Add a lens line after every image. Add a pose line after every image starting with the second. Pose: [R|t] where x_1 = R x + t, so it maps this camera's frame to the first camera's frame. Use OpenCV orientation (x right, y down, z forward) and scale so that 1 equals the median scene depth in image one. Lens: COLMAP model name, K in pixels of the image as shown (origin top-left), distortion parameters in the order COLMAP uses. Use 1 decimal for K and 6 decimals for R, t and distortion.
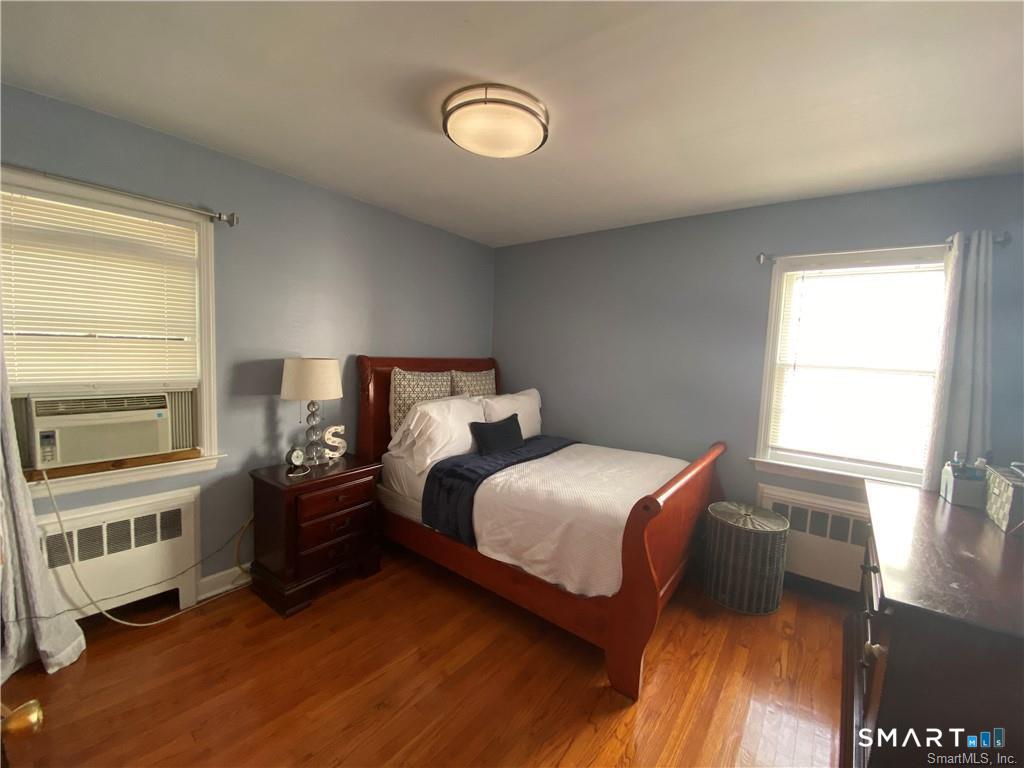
lens RADIAL K [[403.1, 0, 512.0], [0, 403.1, 384.0], [0, 0, 1]] dist [0.054027, -0.035000]
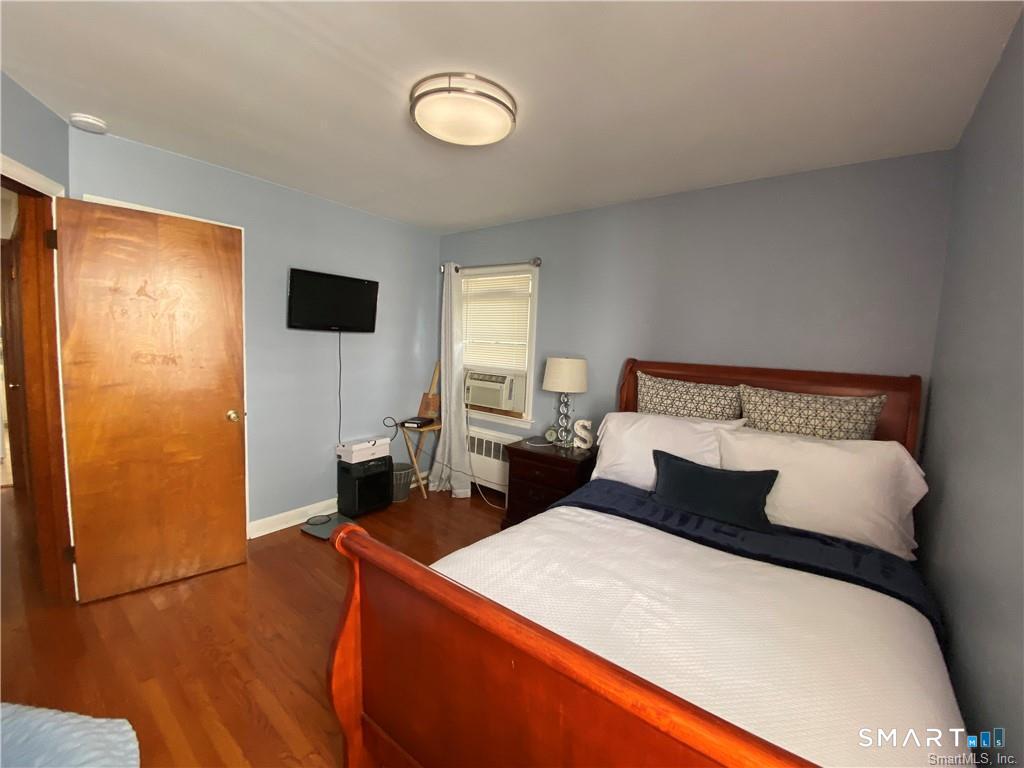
lens RADIAL K [[403.1, 0, 512.0], [0, 403.1, 384.0], [0, 0, 1]] dist [0.054027, -0.035000]
pose [[0.012407, 0.059824, -0.998132, 0.708112], [-0.128081, 0.990081, 0.057749, -0.034086], [0.991686, 0.127125, 0.019946, 0.836596]]
